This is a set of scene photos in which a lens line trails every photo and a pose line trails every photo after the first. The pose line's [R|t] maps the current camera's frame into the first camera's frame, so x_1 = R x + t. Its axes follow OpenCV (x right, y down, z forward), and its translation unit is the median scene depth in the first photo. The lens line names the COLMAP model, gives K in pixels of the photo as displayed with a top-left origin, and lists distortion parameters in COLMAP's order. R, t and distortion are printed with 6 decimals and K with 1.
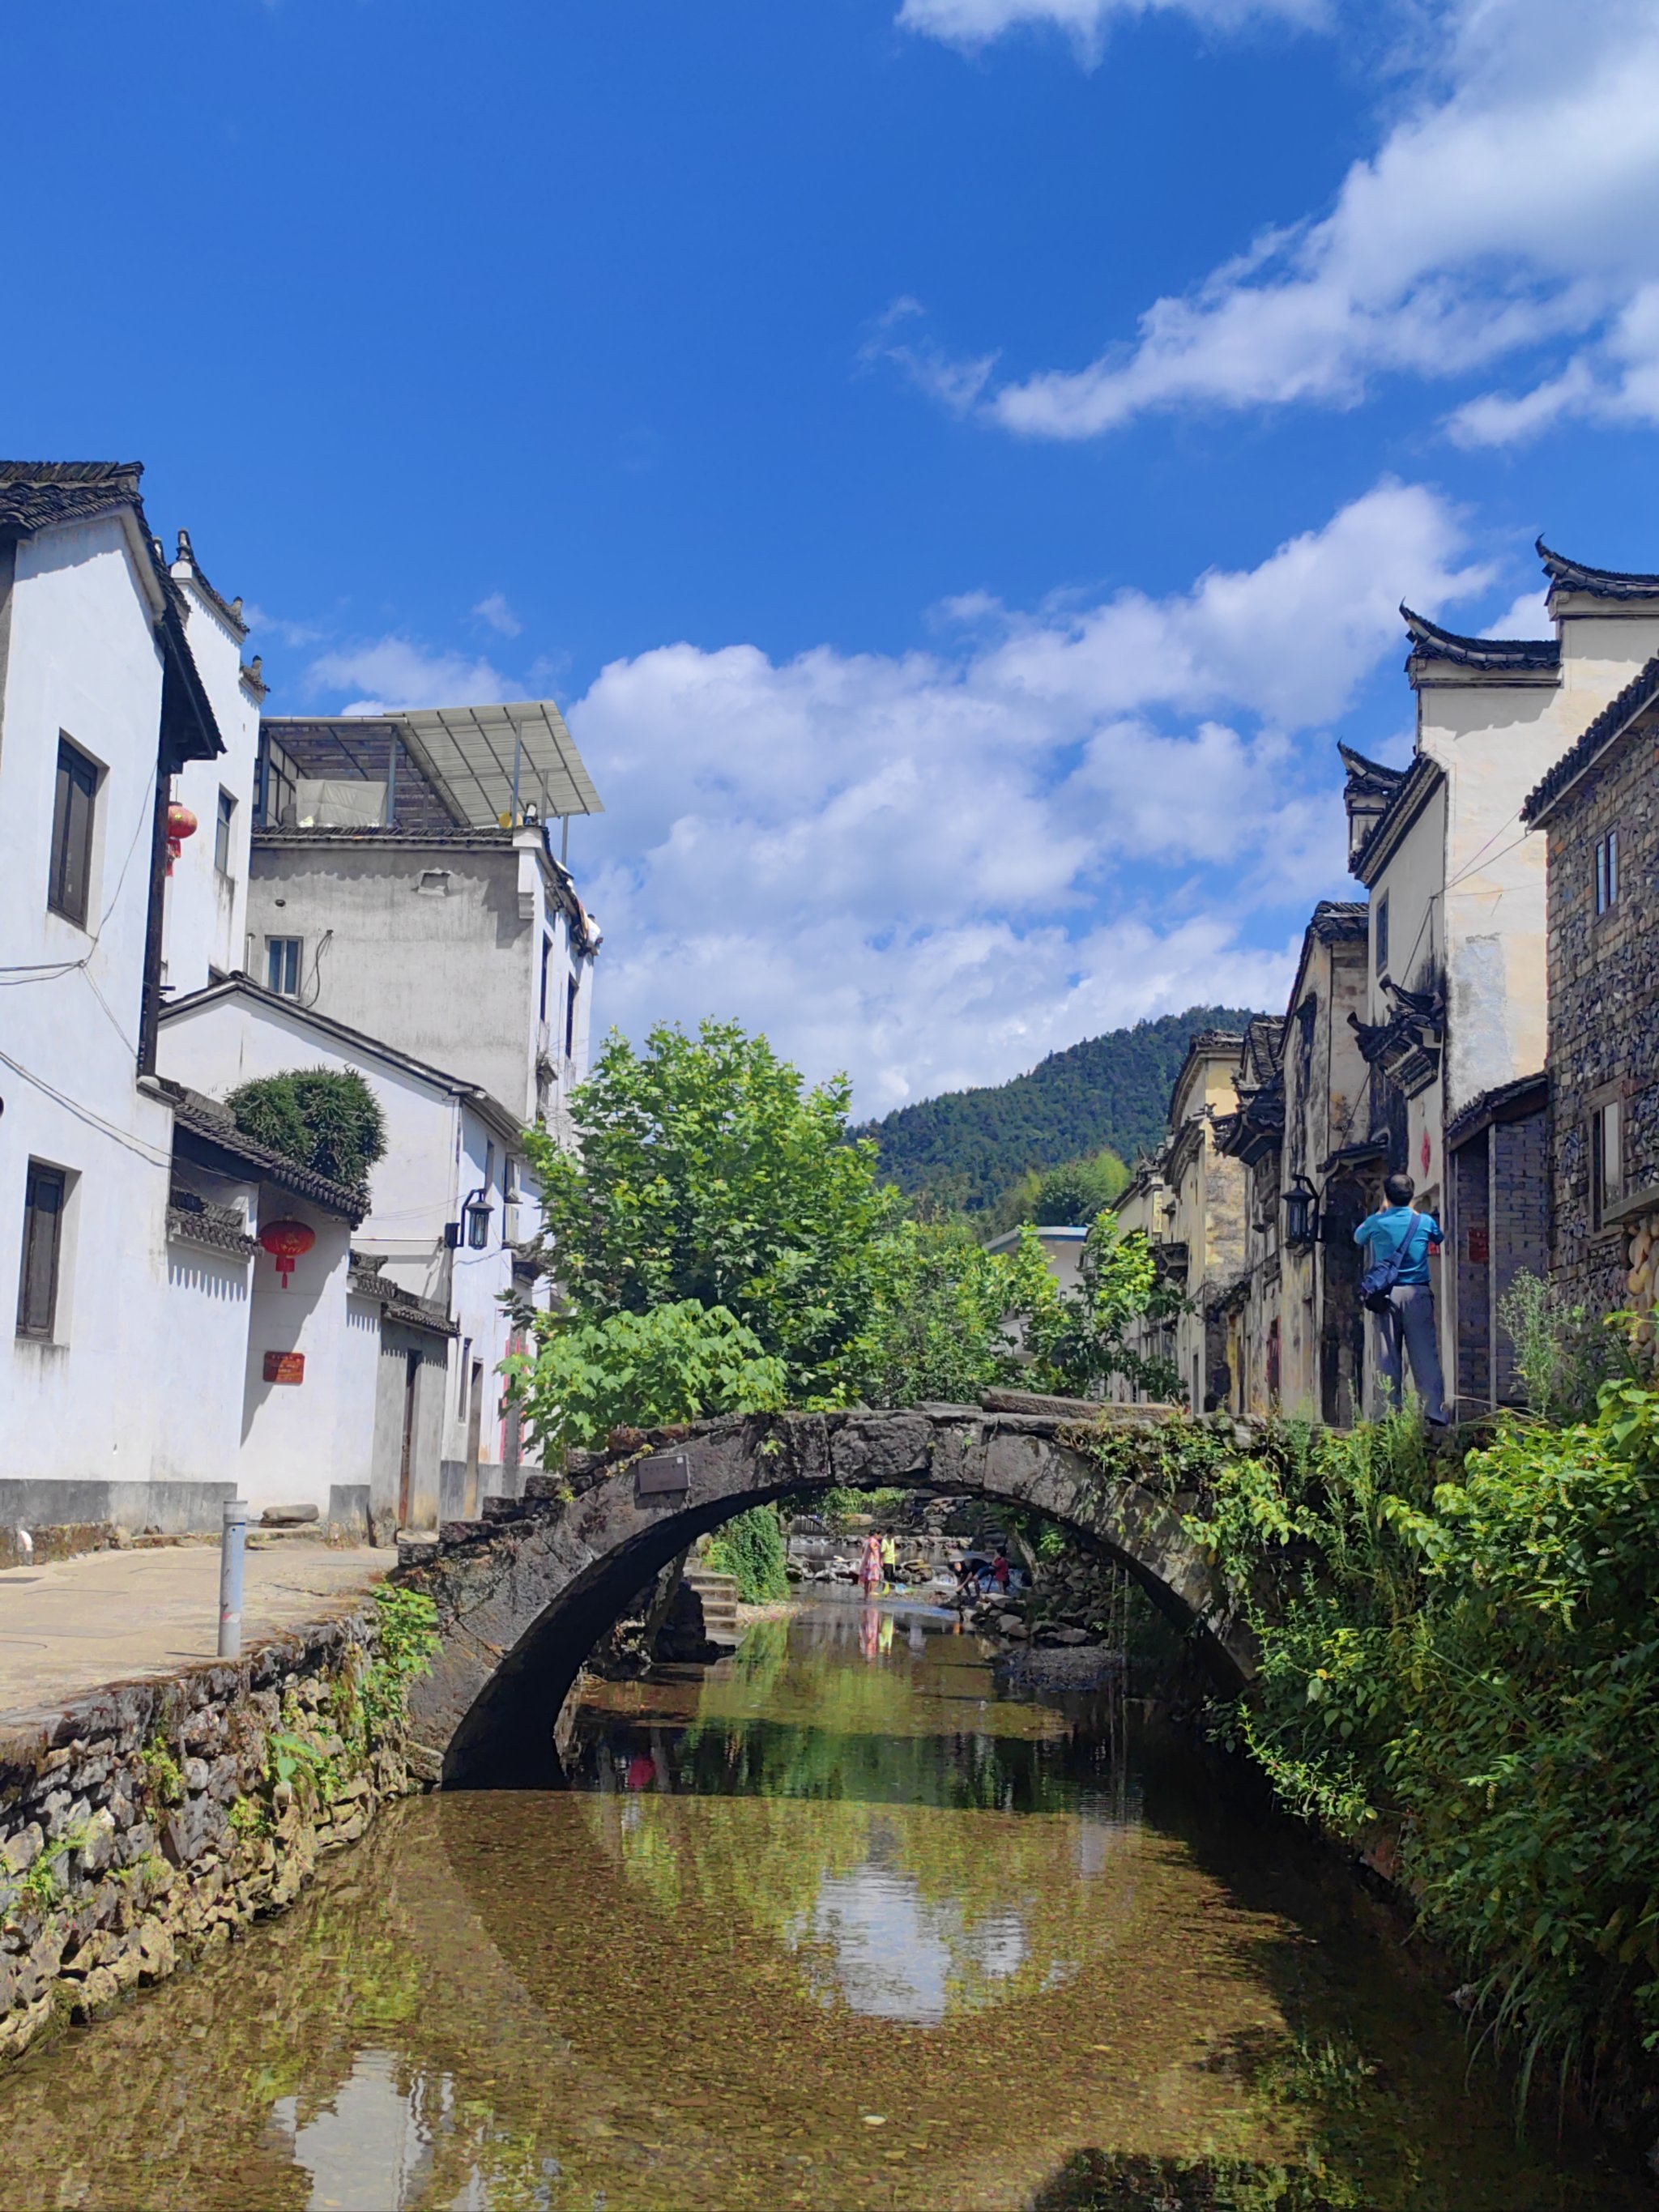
lens RADIAL K [[2670.2, 0, 829.5], [0, 2670.2, 1106.0], [0, 0, 1]] dist [0.238039, -0.889286]
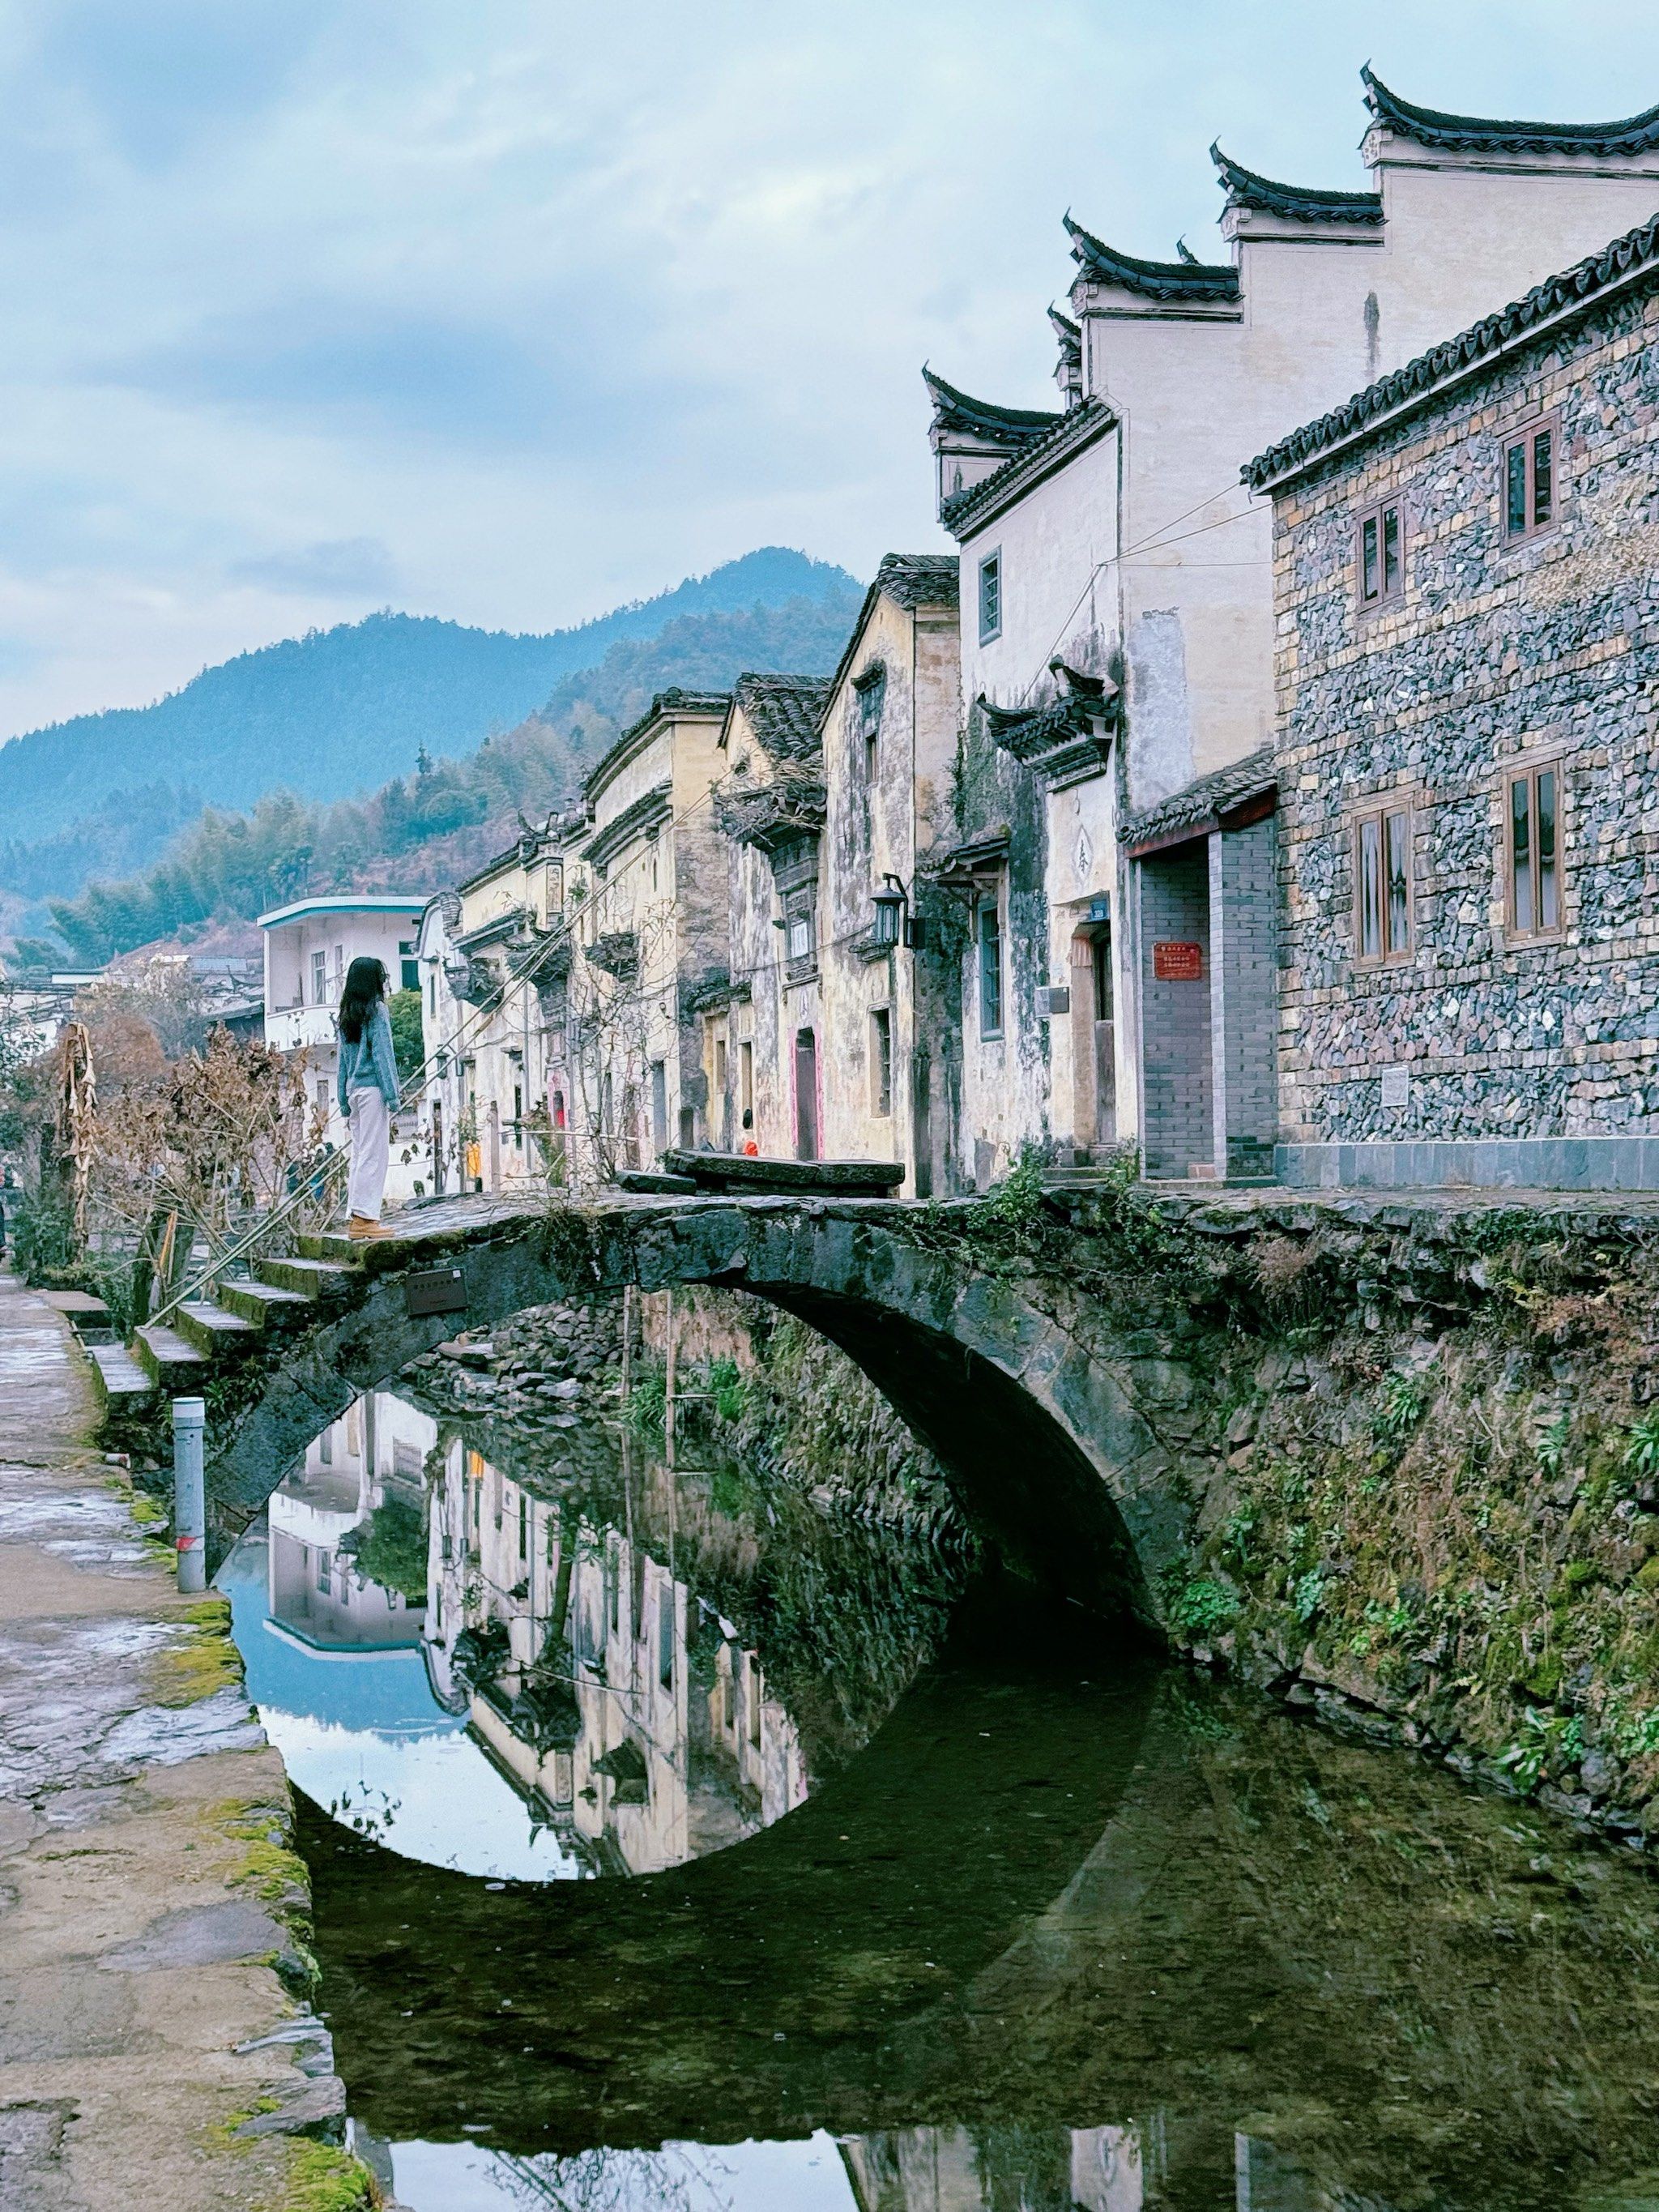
lens RADIAL K [[3038.4, 0, 829.5], [0, 3038.4, 1106.0], [0, 0, 1]] dist [0.171575, -0.080195]
pose [[0.959146, -0.041559, 0.279842, -0.148889], [0.006876, 0.992284, 0.123794, -0.026187], [-0.282827, -0.116813, 0.952031, 0.052502]]
